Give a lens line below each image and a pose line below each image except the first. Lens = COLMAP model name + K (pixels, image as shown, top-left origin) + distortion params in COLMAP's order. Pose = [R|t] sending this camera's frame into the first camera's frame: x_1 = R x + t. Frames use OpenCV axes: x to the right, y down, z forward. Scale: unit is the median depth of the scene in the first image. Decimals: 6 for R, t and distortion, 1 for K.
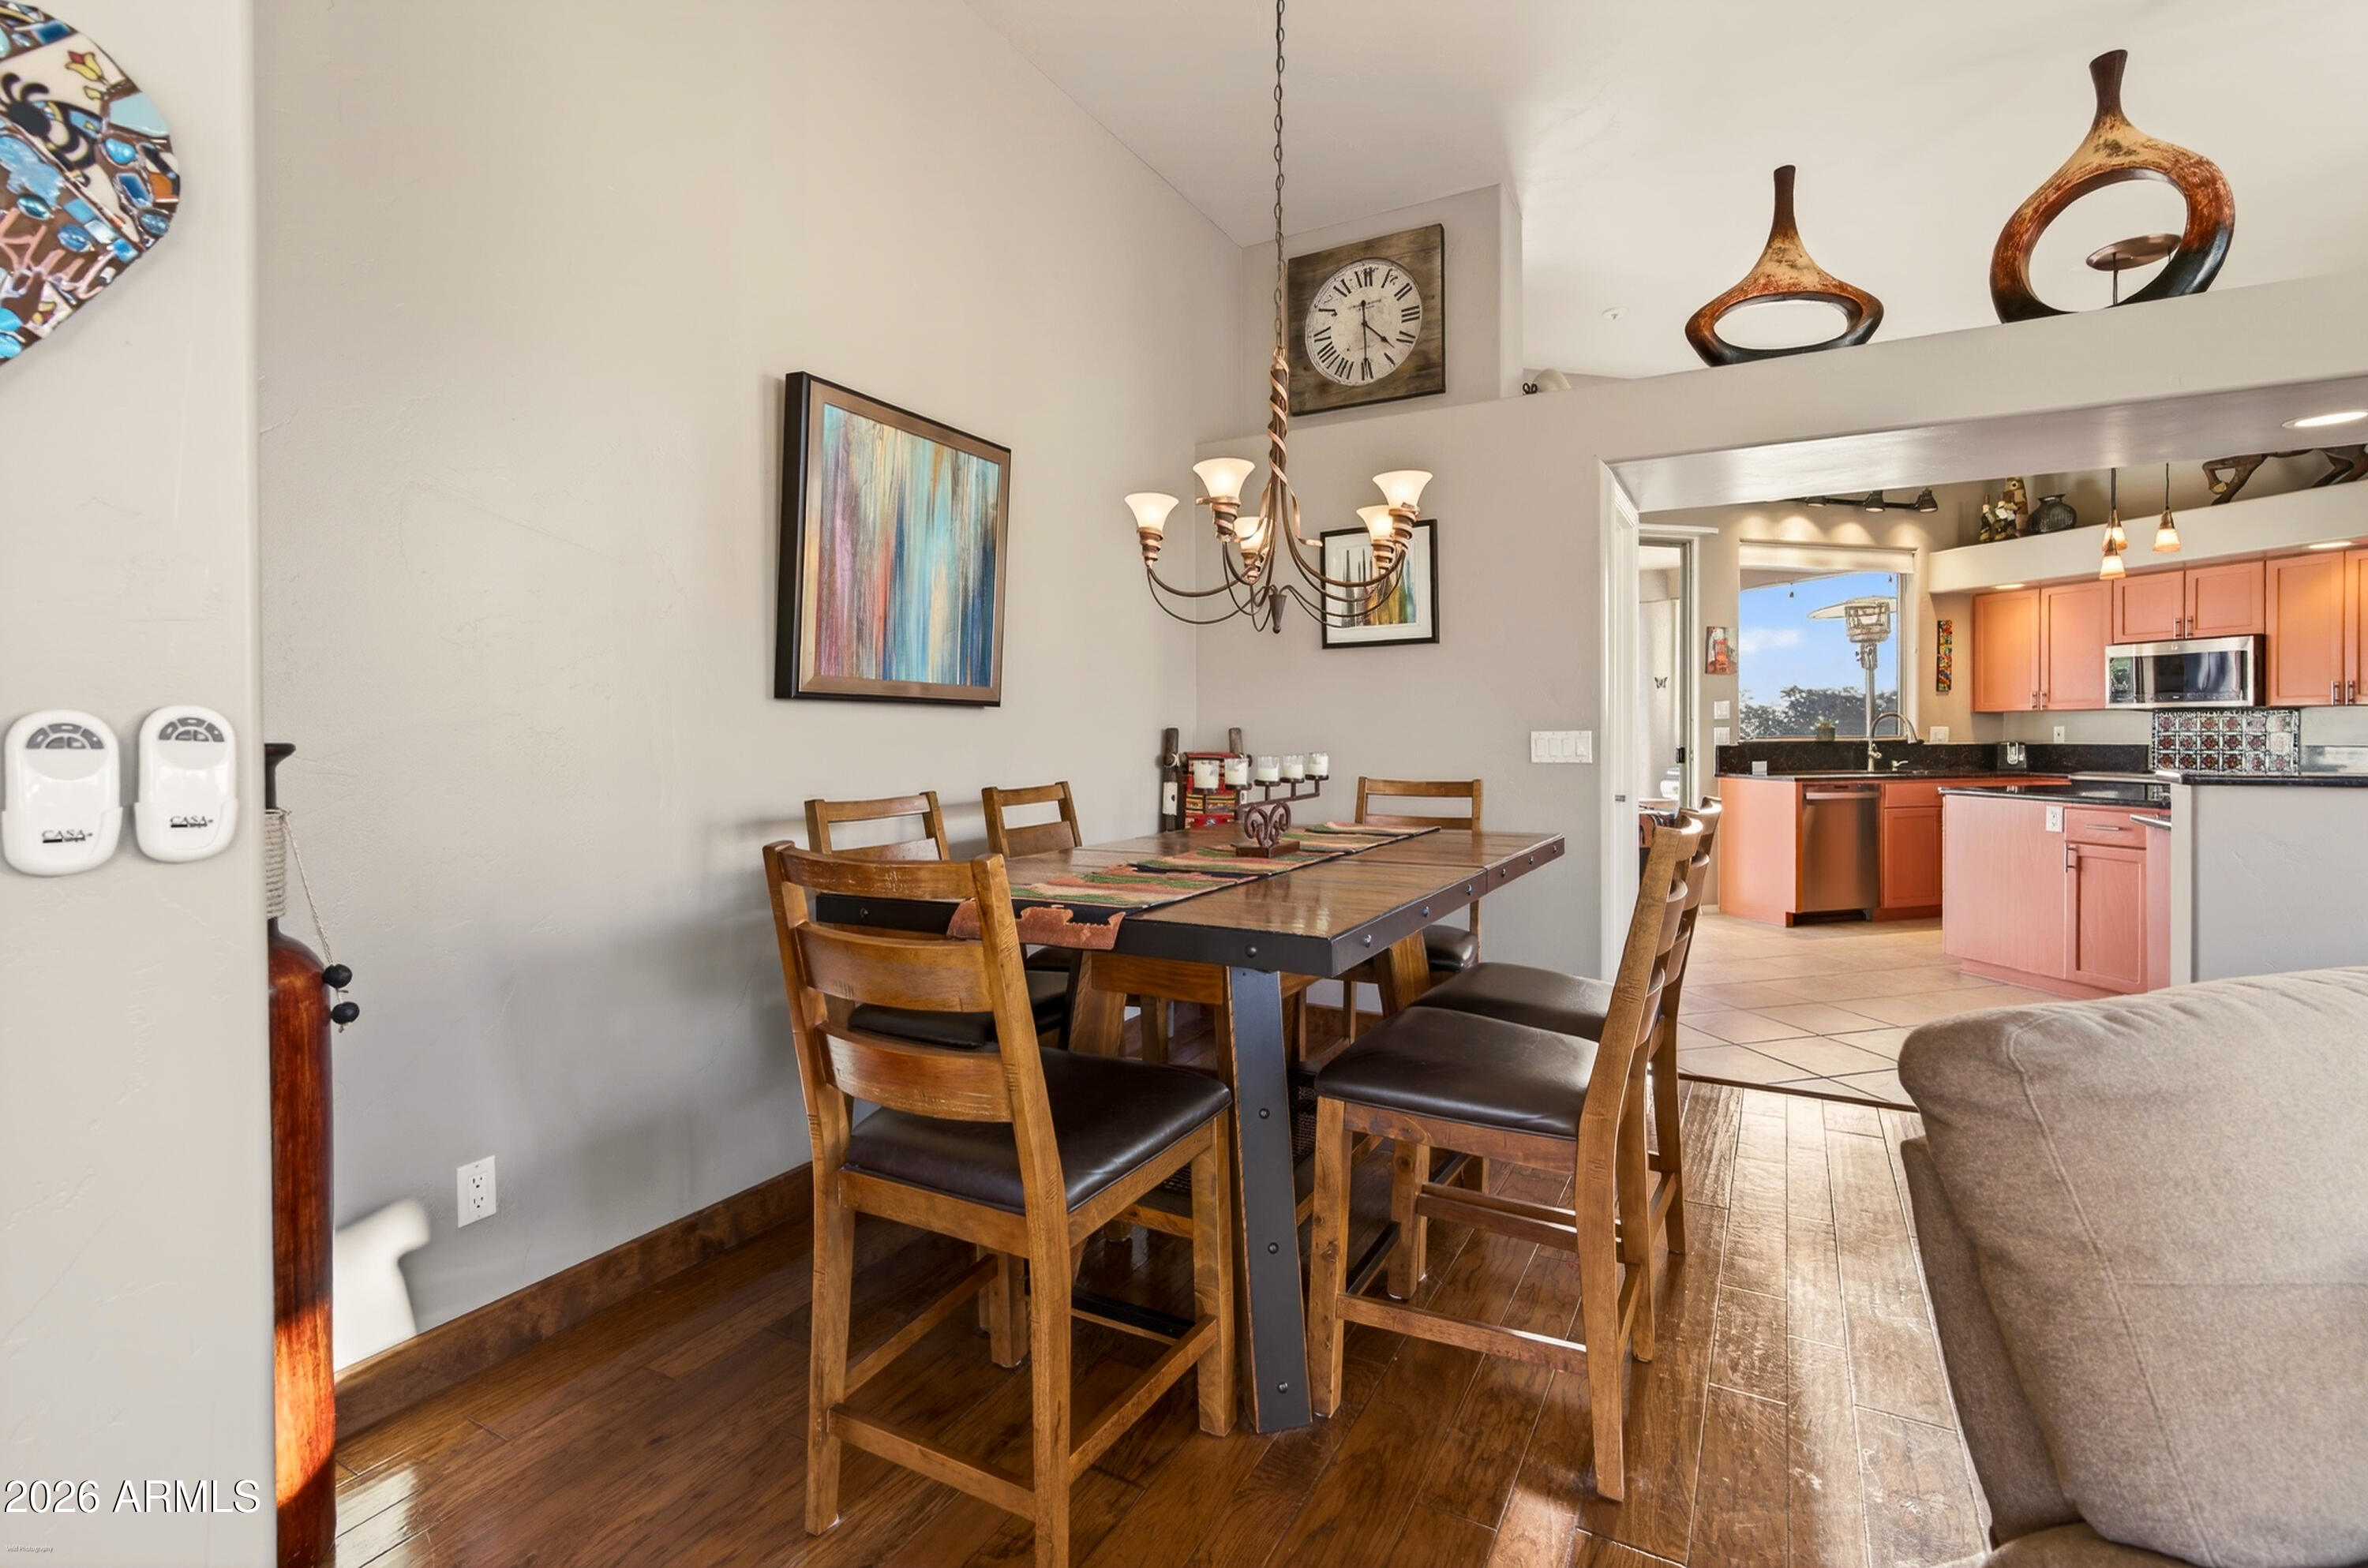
lens RADIAL K [[1082.2, 0, 1190.4], [0, 1082.2, 739.4], [0, 0, 1]] dist [-0.000349, -0.000293]
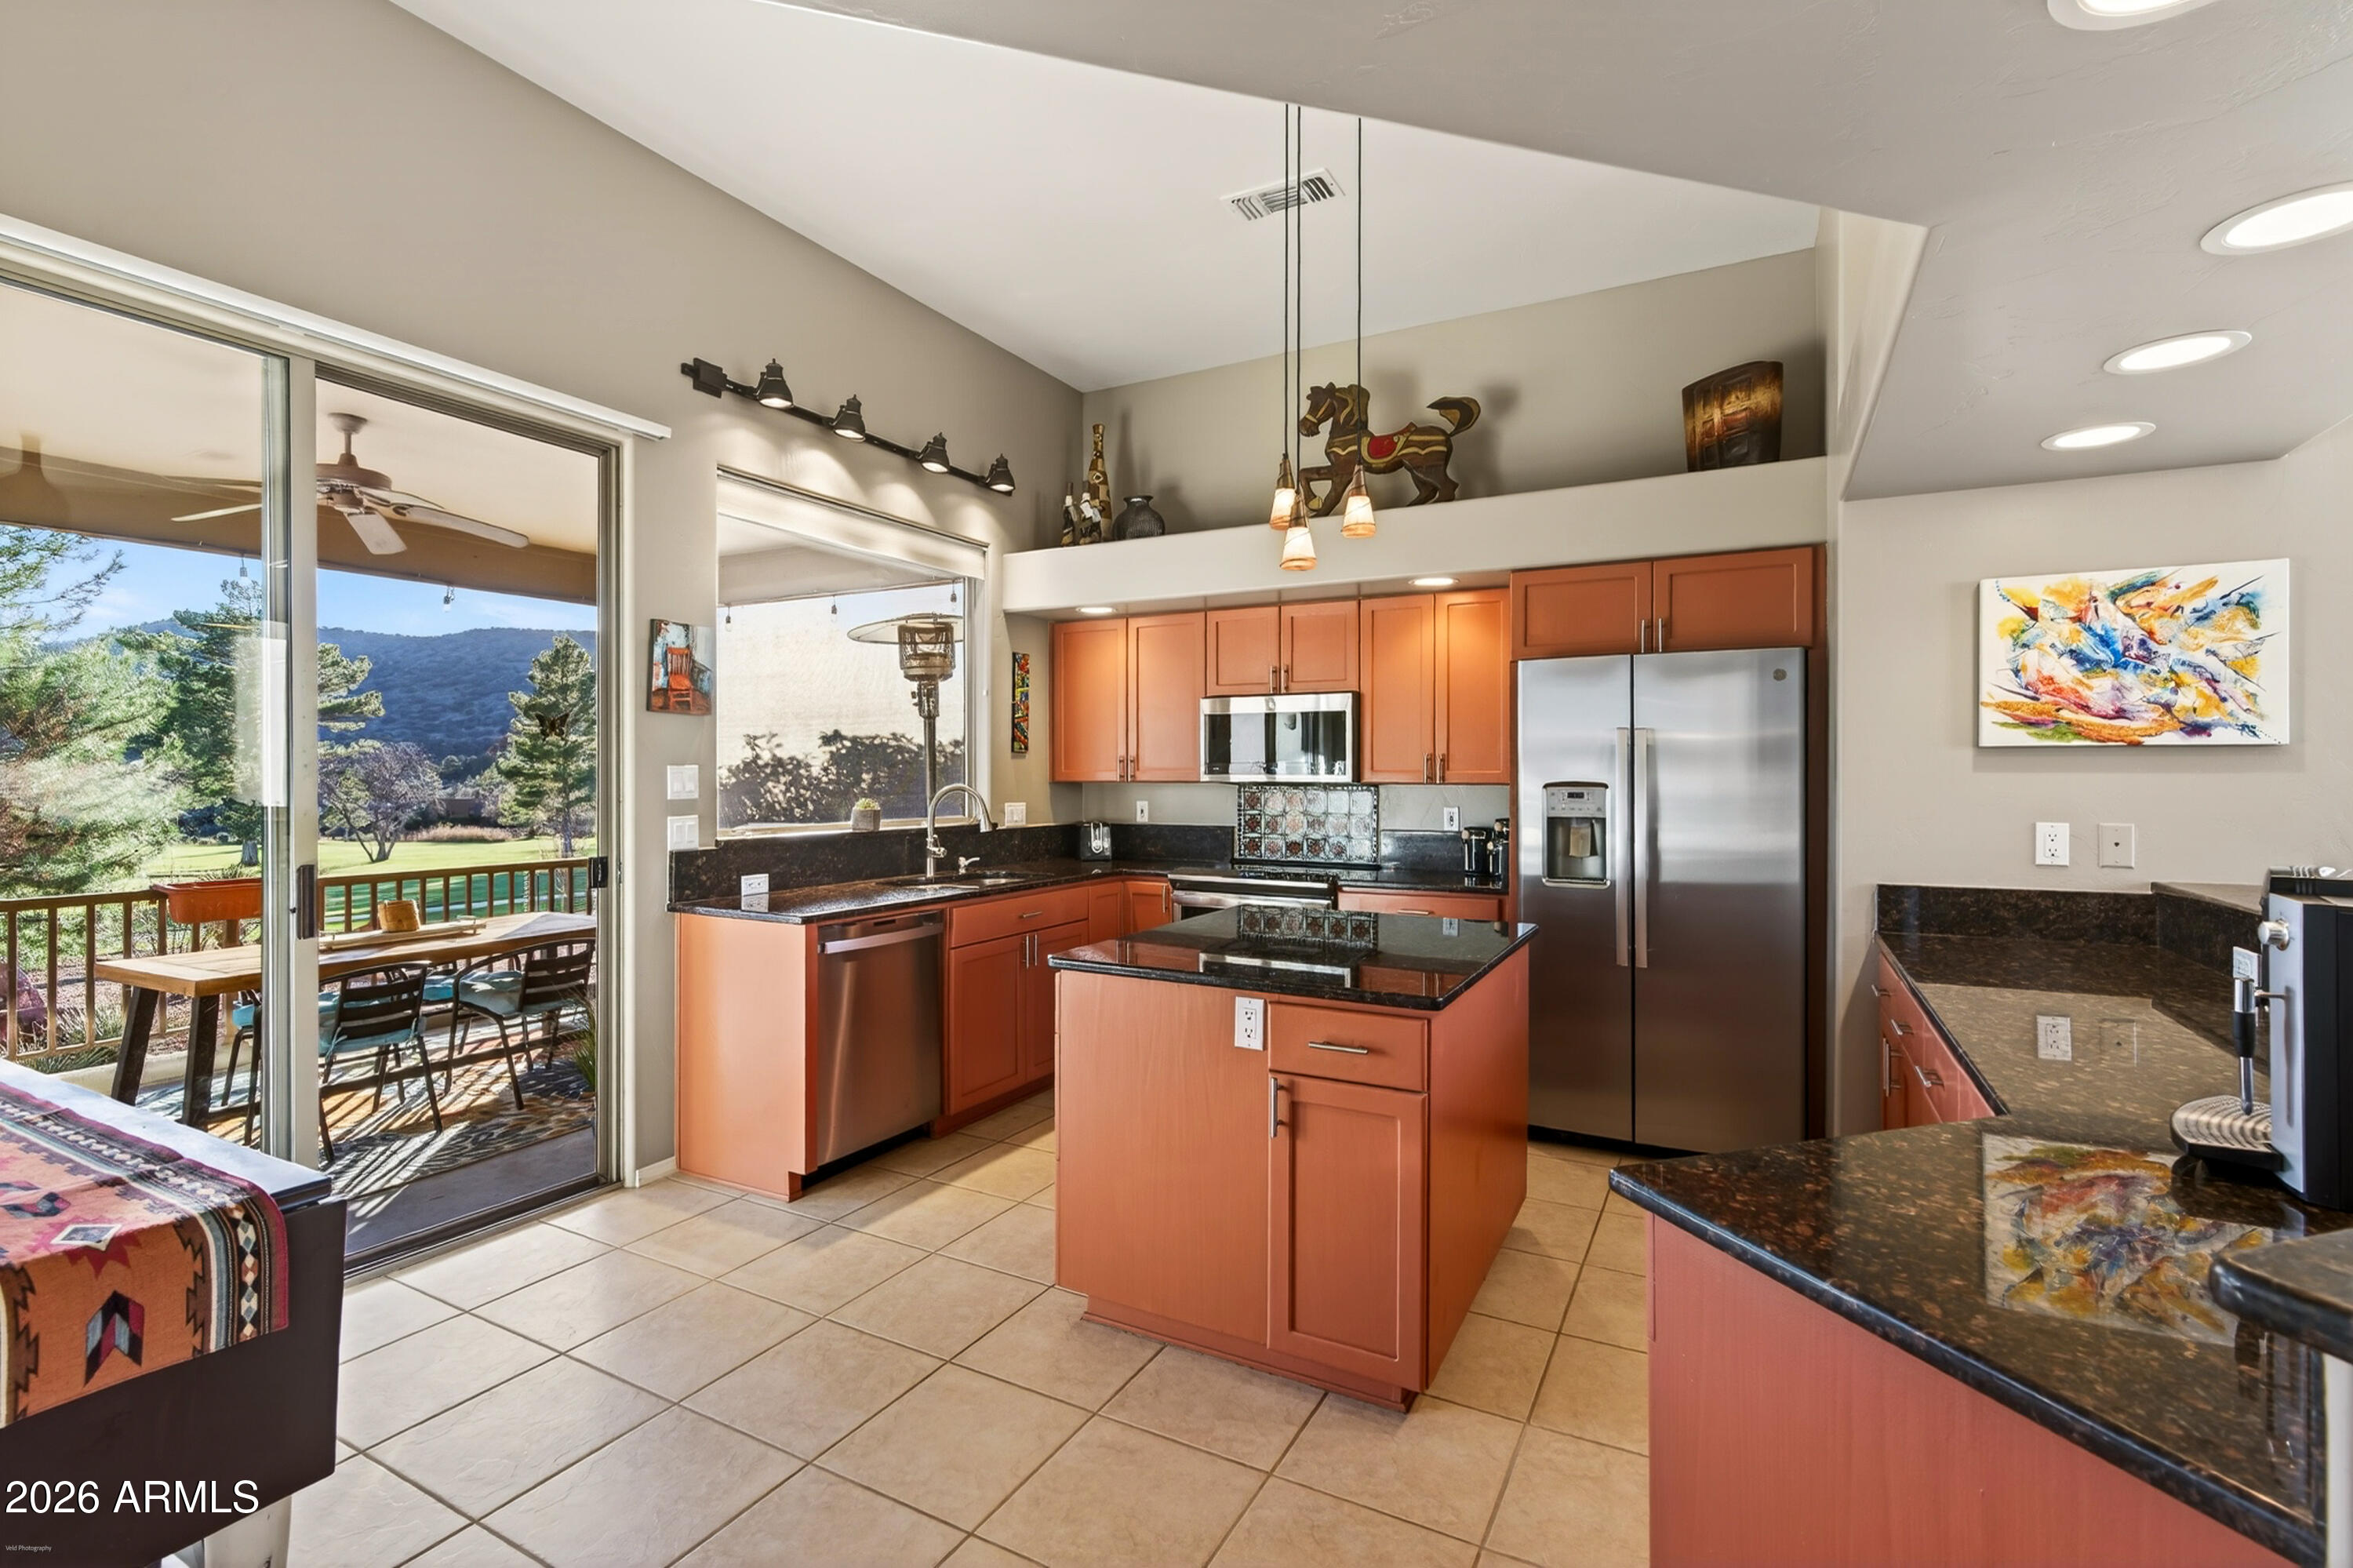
lens RADIAL K [[1056.5, 0, 1176.5], [0, 1056.5, 784.0], [0, 0, 1]] dist [0.000347, -0.000008]
pose [[0.703511, -0.003014, 0.710678, 0.290383], [0.001786, 0.999995, 0.002473, -0.026767], [-0.710682, -0.000470, 0.703513, 0.462498]]
